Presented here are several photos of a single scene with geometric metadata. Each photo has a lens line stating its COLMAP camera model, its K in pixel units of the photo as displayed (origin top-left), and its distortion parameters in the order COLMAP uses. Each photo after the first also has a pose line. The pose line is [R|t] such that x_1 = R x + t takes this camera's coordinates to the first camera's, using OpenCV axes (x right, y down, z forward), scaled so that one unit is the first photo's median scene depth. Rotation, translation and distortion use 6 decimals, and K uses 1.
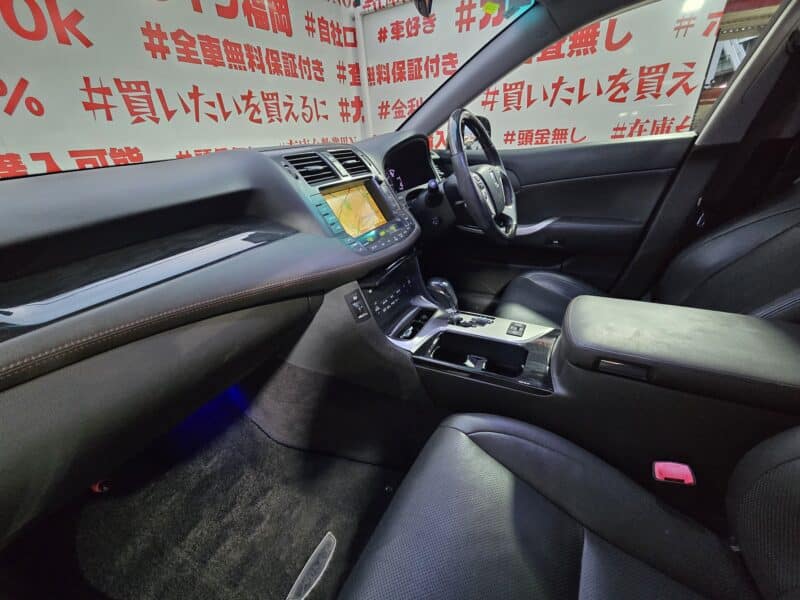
lens RADIAL K [[319.4, 0, 400.0], [0, 319.4, 300.0], [0, 0, 1]] dist [-0.009747, 0.000192]
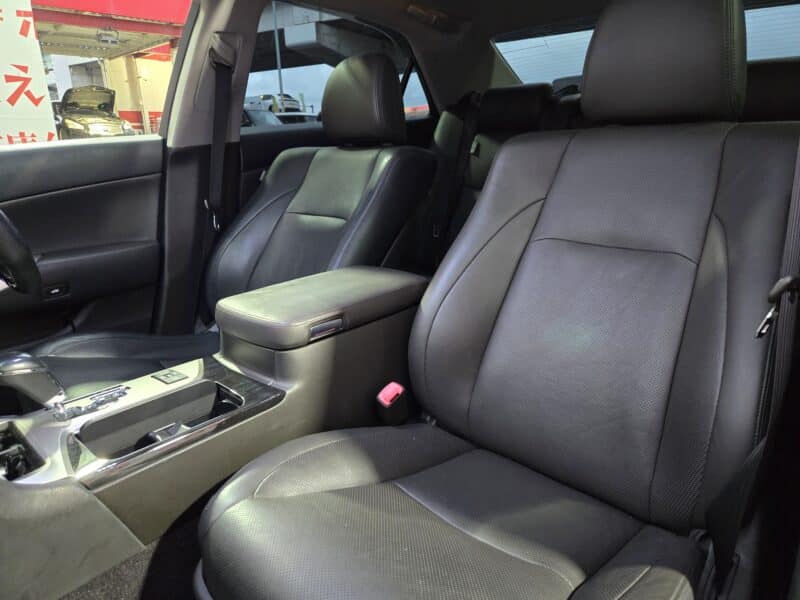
lens RADIAL K [[537.6, 0, 400.0], [0, 537.6, 300.0], [0, 0, 1]] dist [0.005294, 0.003816]
pose [[0.254986, -0.218444, 0.941947, -0.423595], [0.441929, 0.892781, 0.087411, 0.049223], [-0.860047, 0.393985, 0.324183, 0.111255]]
